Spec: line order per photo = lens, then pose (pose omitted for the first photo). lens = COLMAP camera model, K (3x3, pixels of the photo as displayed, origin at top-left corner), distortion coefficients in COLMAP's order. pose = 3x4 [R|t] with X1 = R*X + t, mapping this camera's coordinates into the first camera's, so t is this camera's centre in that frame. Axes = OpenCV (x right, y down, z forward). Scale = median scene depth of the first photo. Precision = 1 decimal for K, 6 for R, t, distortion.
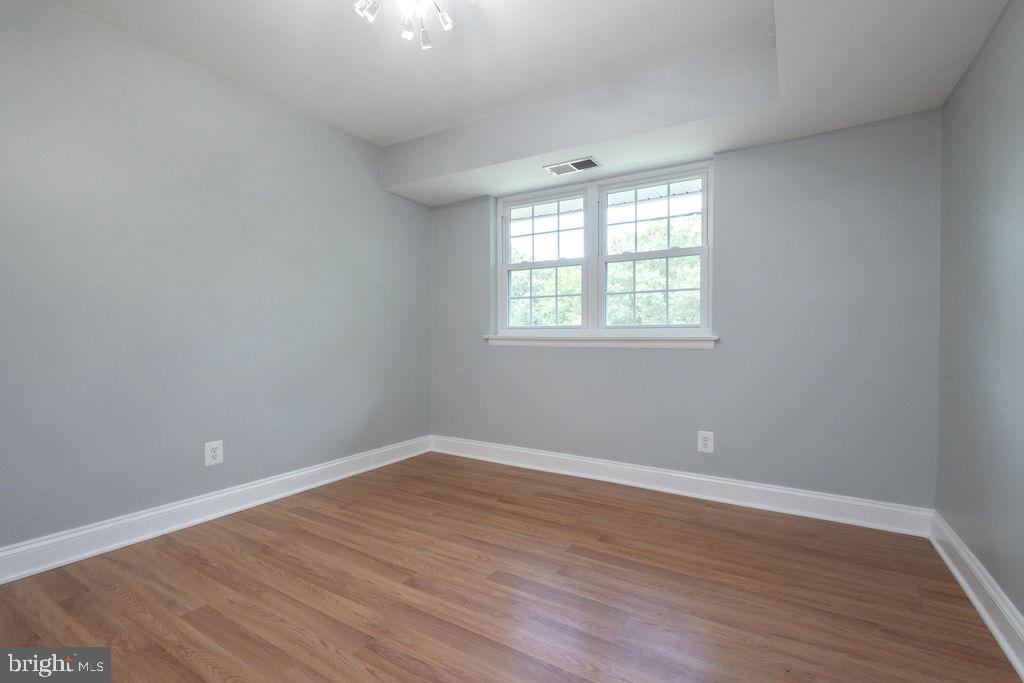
lens RADIAL K [[472.3, 0, 515.3], [0, 472.3, 348.6], [0, 0, 1]] dist [0.004549, -0.000071]
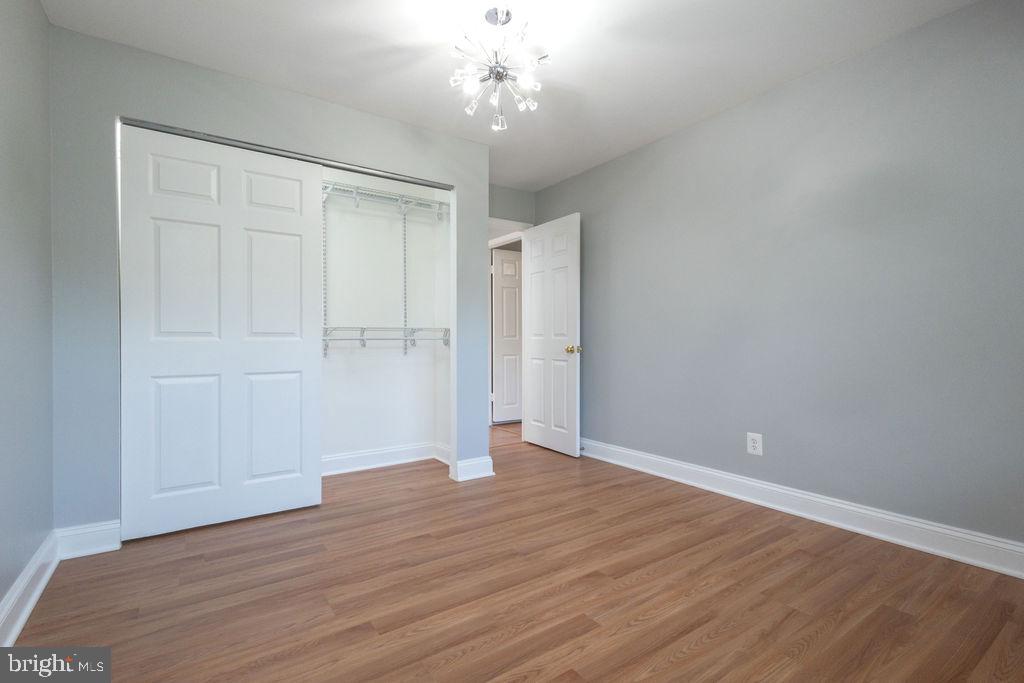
lens RADIAL K [[469.8, 0, 514.4], [0, 469.8, 339.0], [0, 0, 1]] dist [0.004848, -0.000546]
pose [[-0.403618, -0.001669, -0.914926, 0.738310], [-0.014810, 0.999879, 0.004709, -0.028538], [0.914808, 0.015450, -0.403594, 1.136100]]
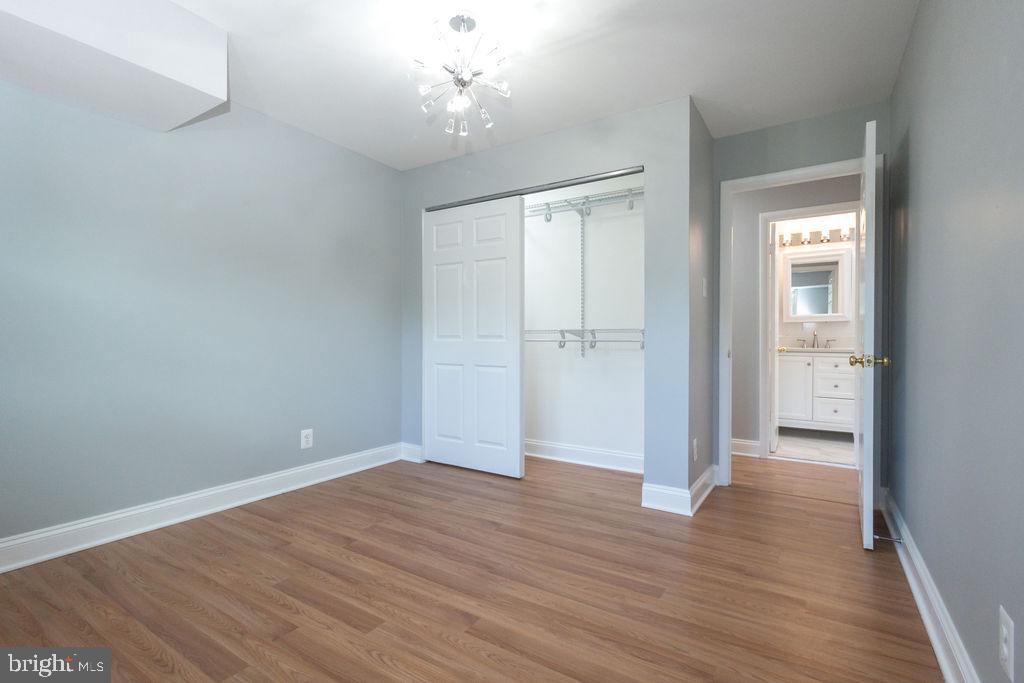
lens RADIAL K [[475.6, 0, 512.0], [0, 475.6, 341.5], [0, 0, 1]] dist [0.000246, -0.000023]
pose [[-0.999706, -0.006671, 0.023323, -0.288032], [-0.006216, 0.999789, 0.019553, -0.042353], [-0.023449, 0.019402, -0.999537, 1.717213]]
